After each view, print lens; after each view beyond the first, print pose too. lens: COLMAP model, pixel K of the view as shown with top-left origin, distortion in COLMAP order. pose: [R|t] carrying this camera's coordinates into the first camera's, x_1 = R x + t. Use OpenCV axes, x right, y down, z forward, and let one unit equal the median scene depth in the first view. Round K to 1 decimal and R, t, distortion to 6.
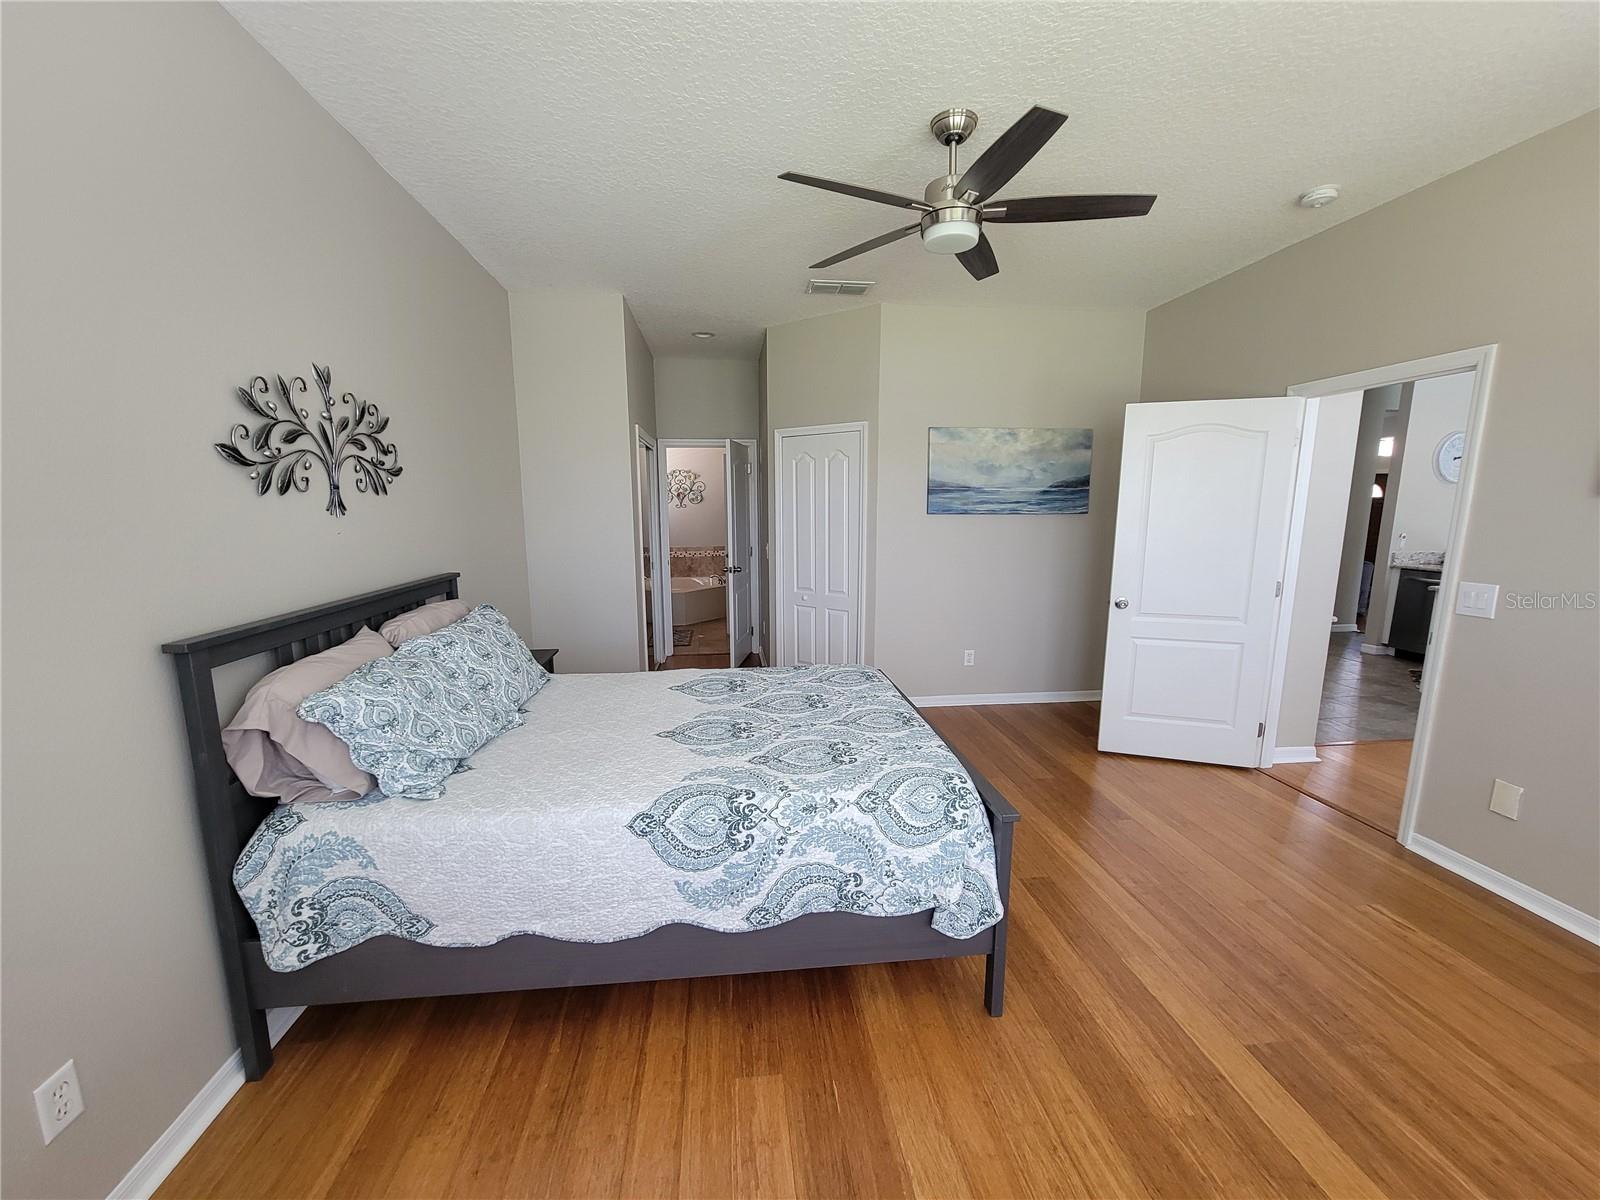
lens RADIAL K [[660.1, 0, 798.7], [0, 660.1, 614.2], [0, 0, 1]] dist [-0.002857, 0.000132]
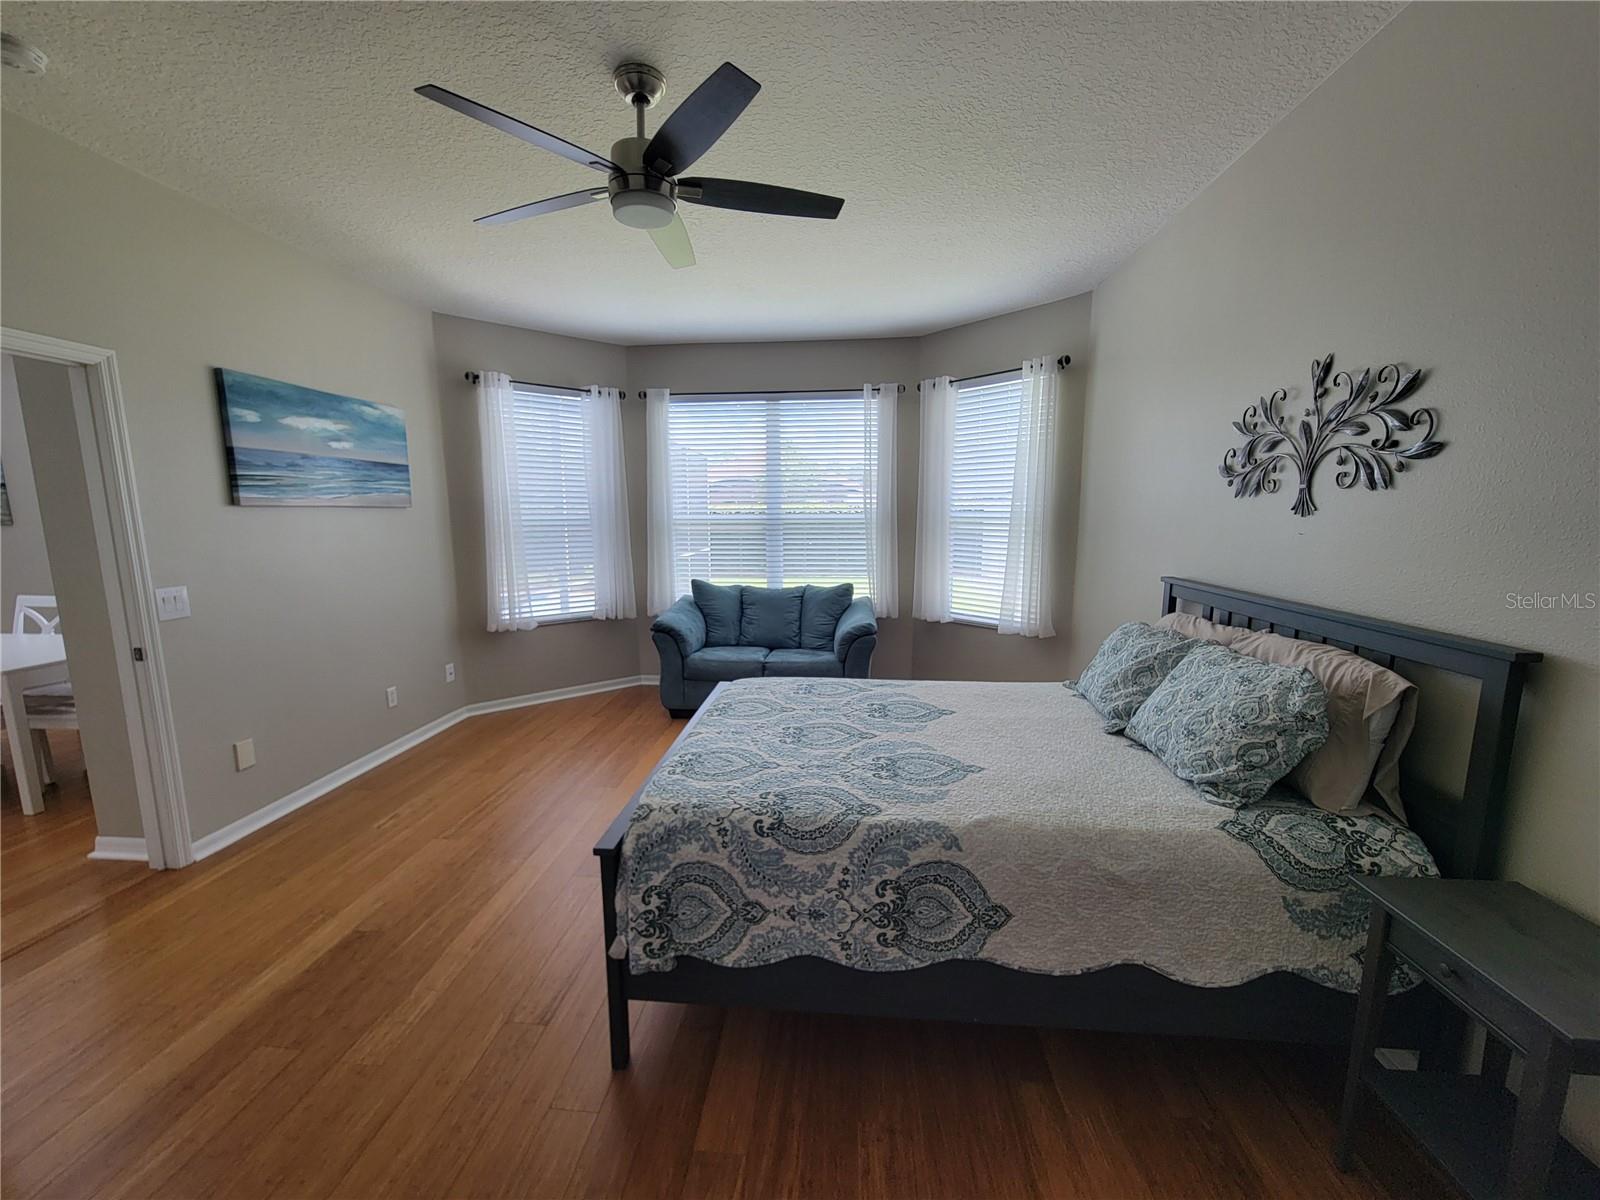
lens RADIAL K [[660.1, 0, 798.7], [0, 660.1, 614.2], [0, 0, 1]] dist [-0.002857, 0.000132]
pose [[-0.984812, -0.013129, 0.173126, -0.127529], [0.042795, 0.948018, 0.315325, -0.314811], [-0.168266, 0.317945, -0.933058, 1.877720]]
